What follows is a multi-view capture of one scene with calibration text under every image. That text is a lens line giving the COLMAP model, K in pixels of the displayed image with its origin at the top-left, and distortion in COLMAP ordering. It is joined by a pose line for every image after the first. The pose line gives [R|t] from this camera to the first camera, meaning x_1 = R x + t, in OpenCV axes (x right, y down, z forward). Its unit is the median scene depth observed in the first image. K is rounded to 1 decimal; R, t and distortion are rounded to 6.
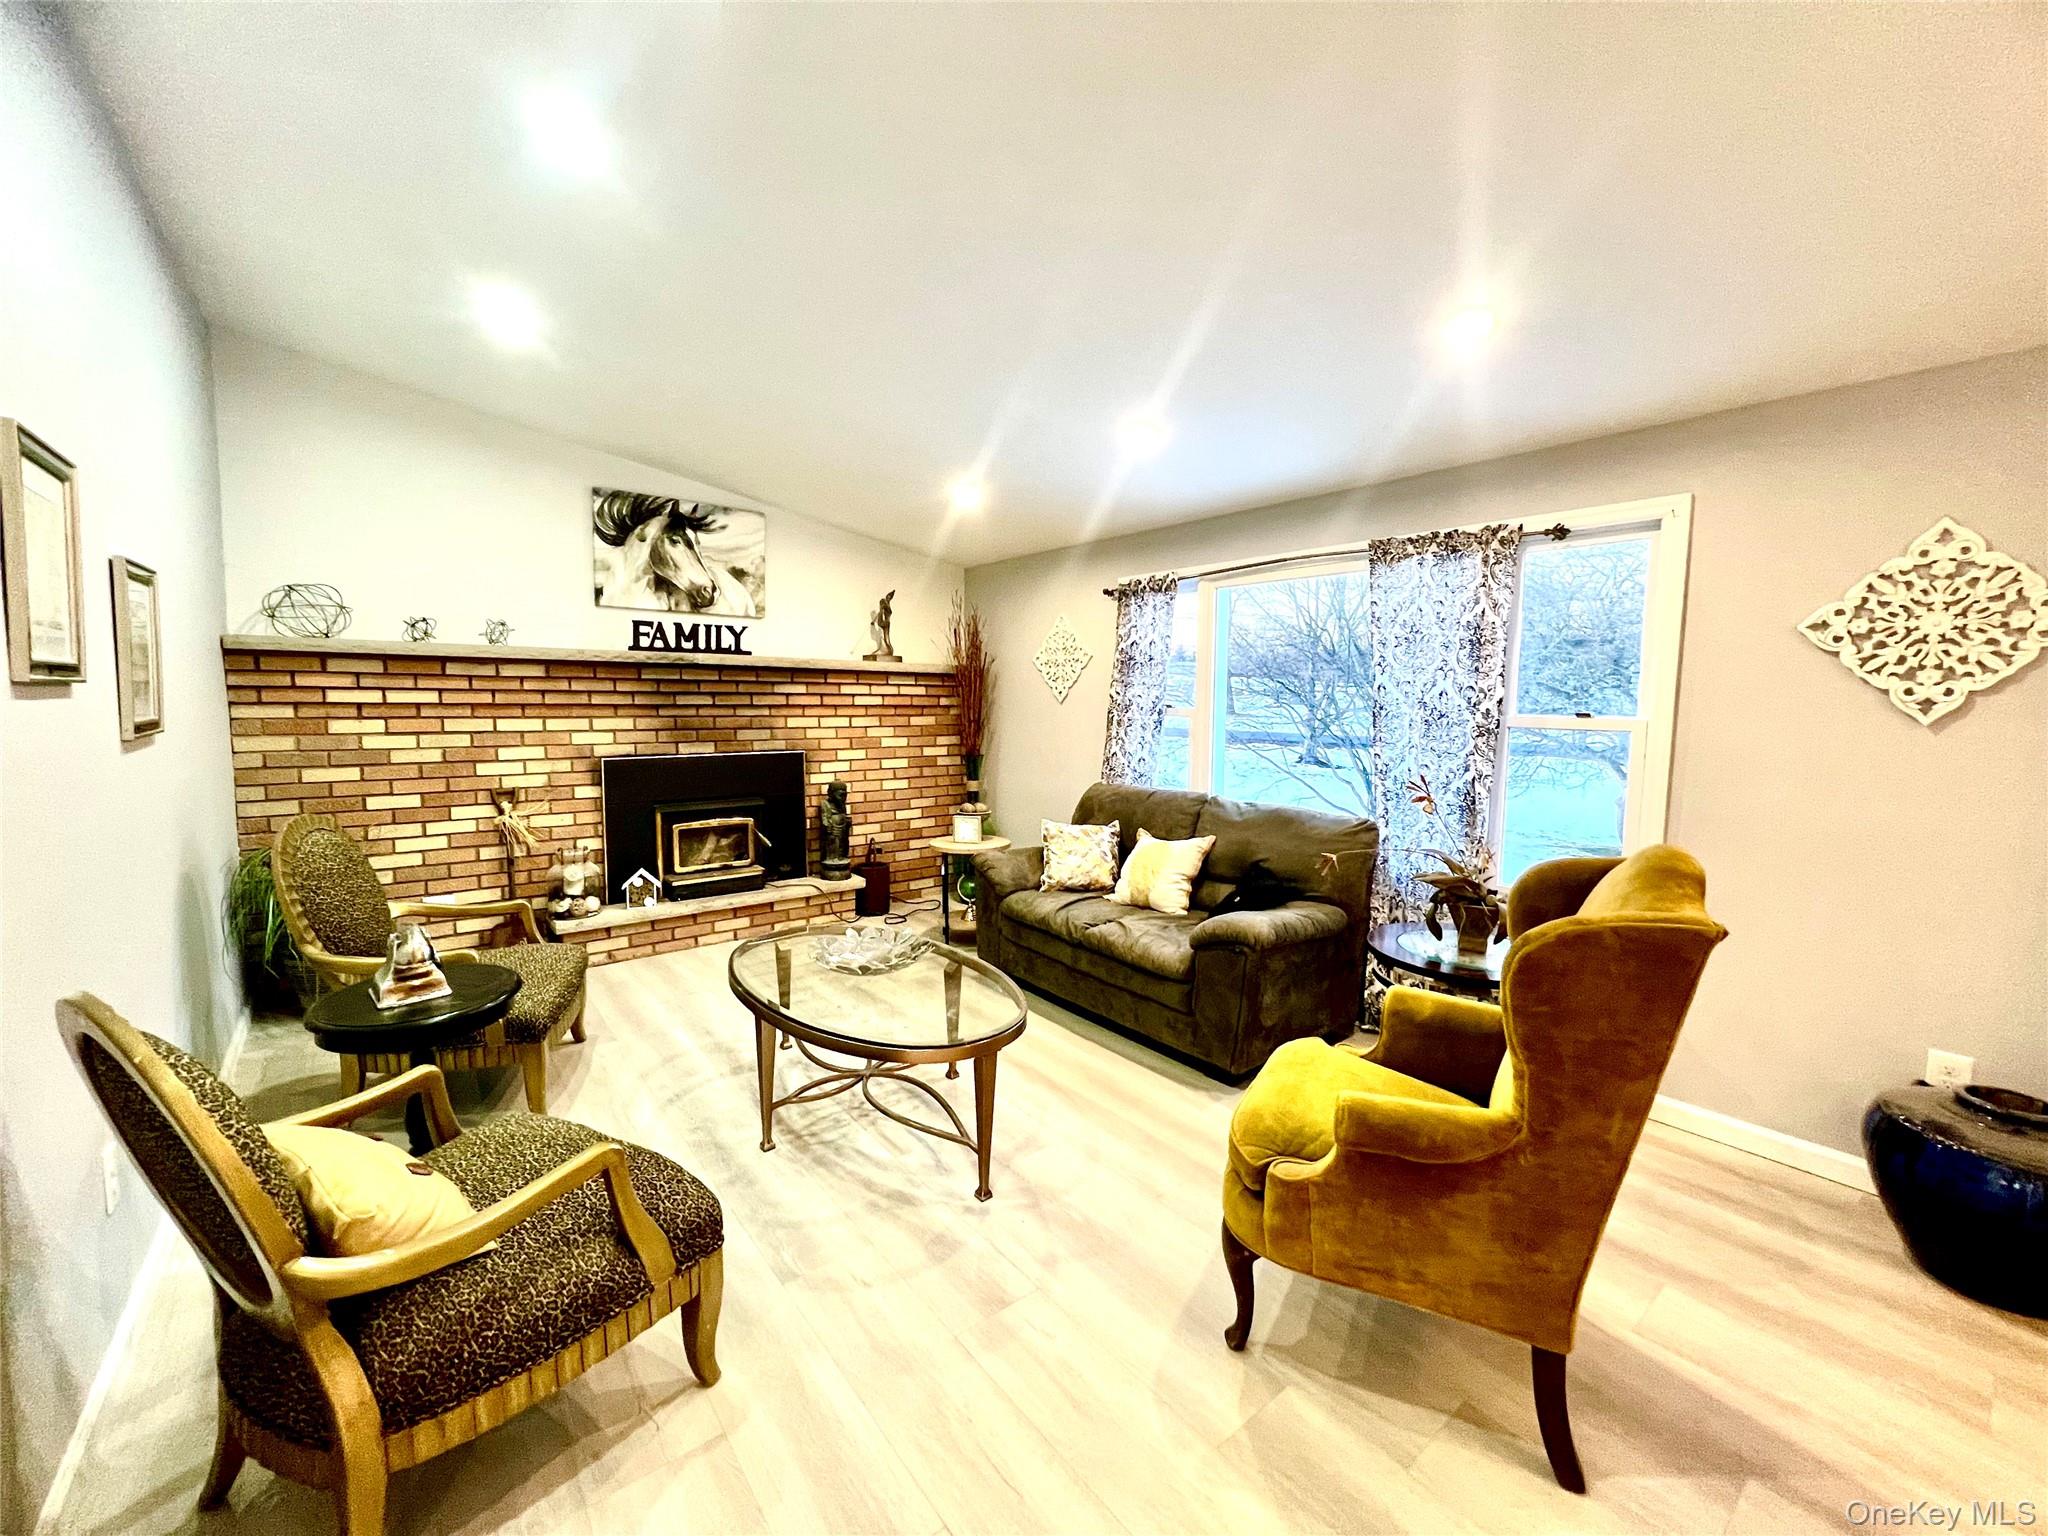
lens RADIAL K [[814.8, 0, 1019.1], [0, 814.8, 766.4], [0, 0, 1]] dist [-0.000961, 0.000041]
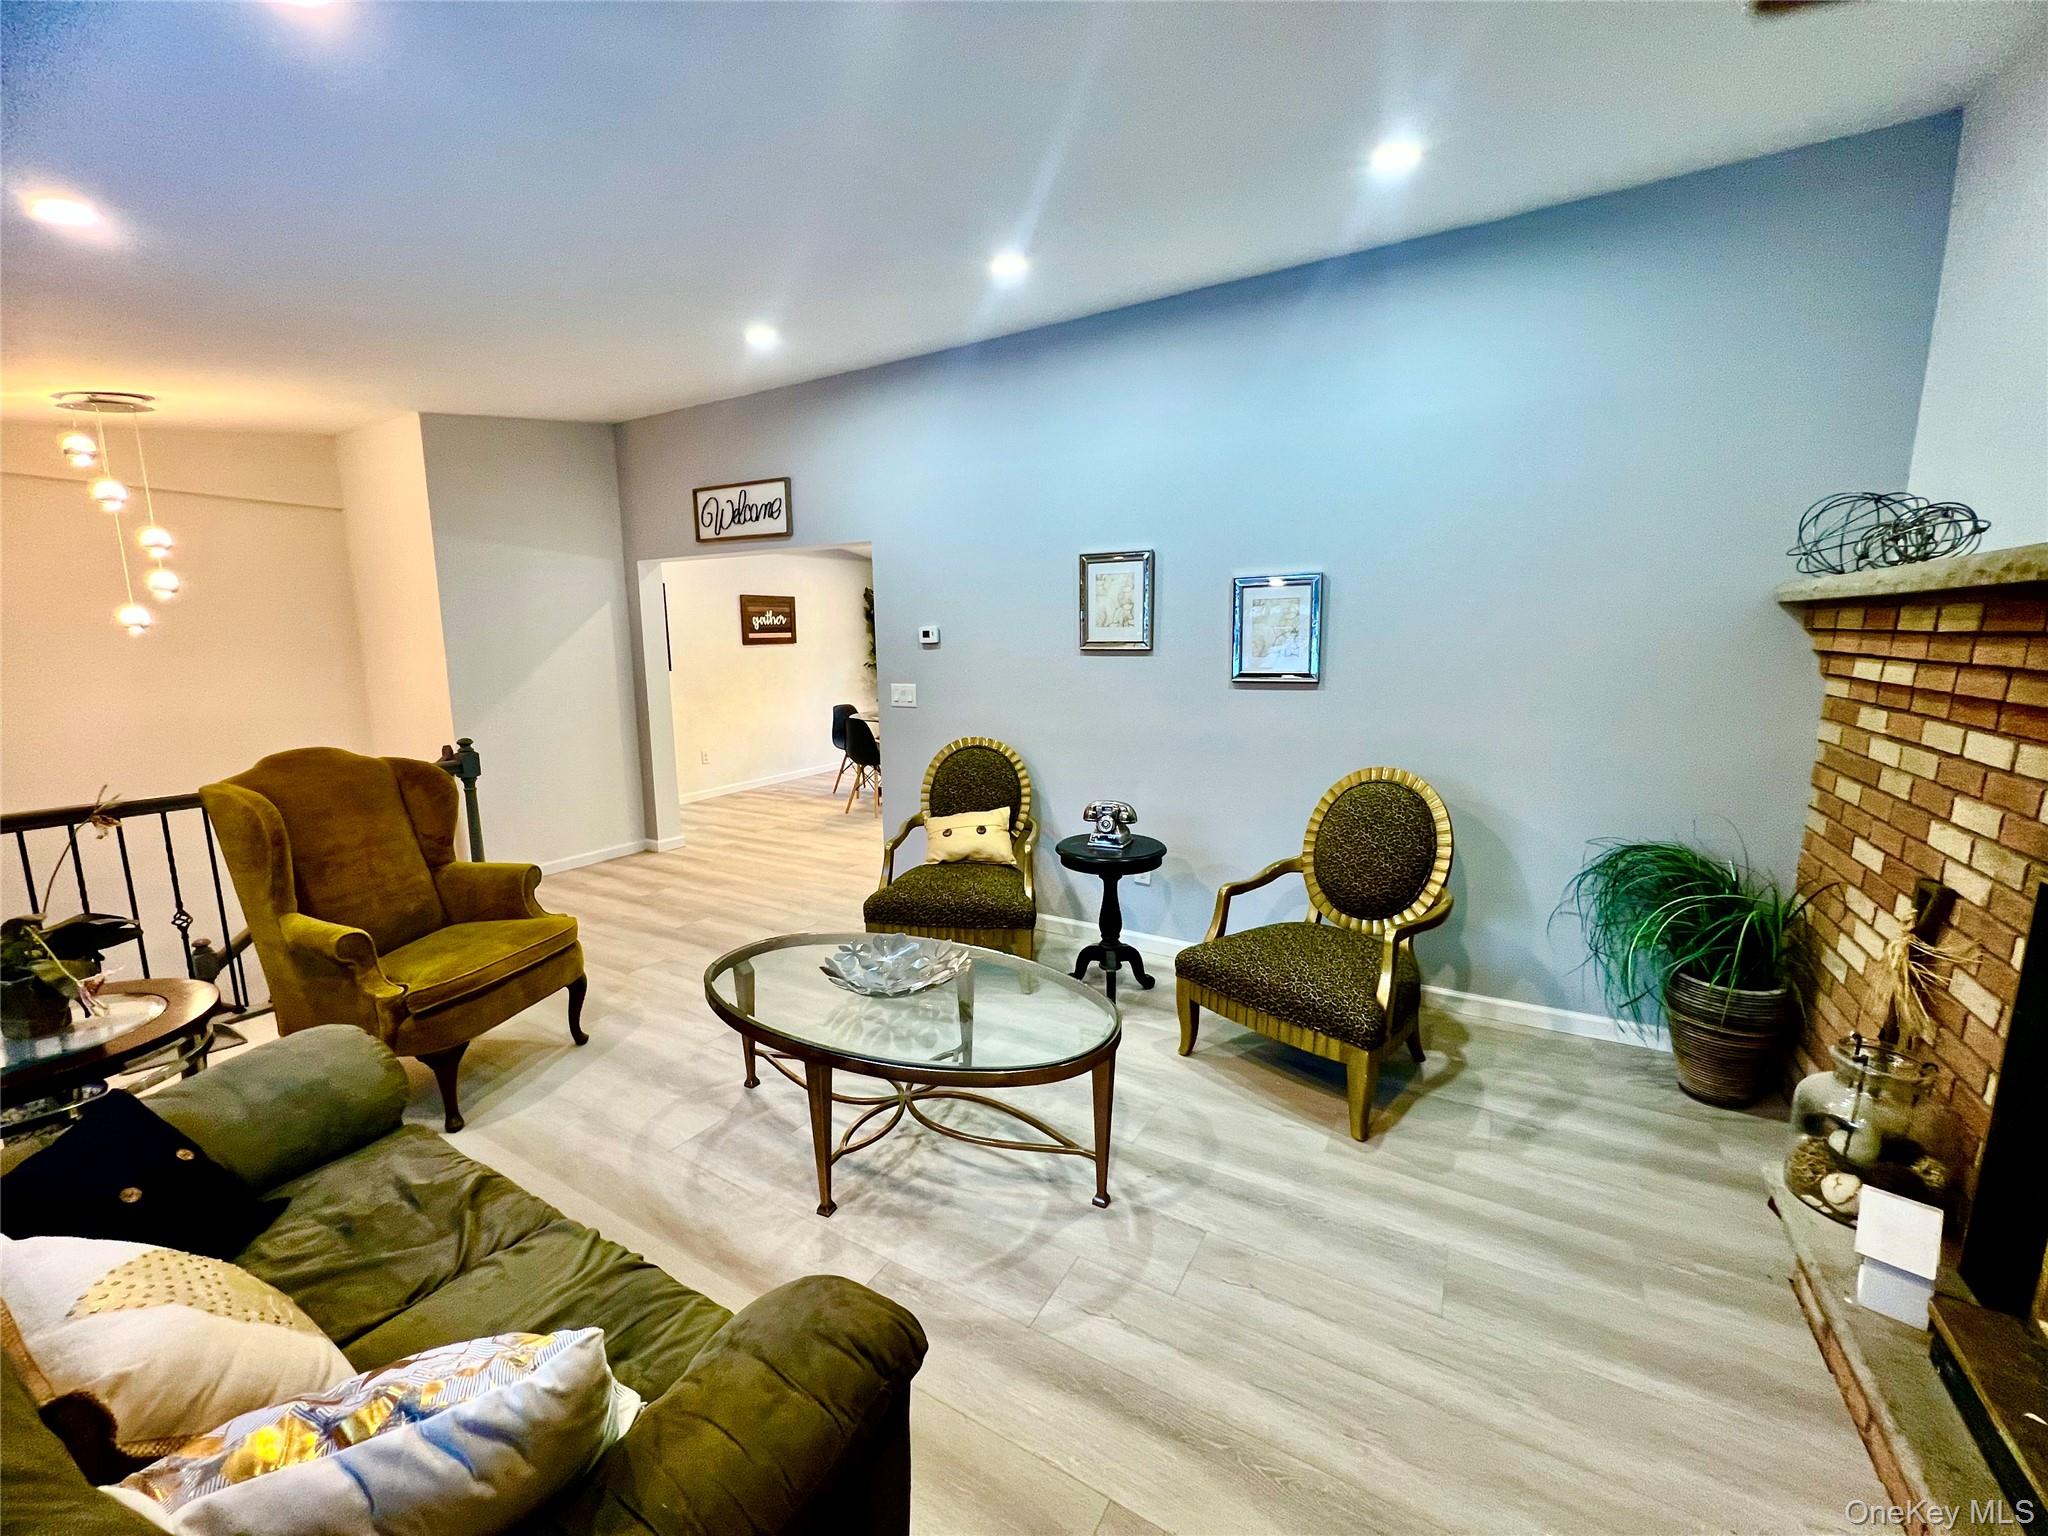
lens RADIAL K [[814.8, 0, 1011.5], [0, 814.8, 766.9], [0, 0, 1]] dist [-0.000961, 0.000041]
pose [[-0.936028, 0.058263, -0.347070, -0.002369], [-0.027534, 0.971053, 0.237271, -0.116472], [0.350848, 0.231649, -0.907328, 1.101723]]
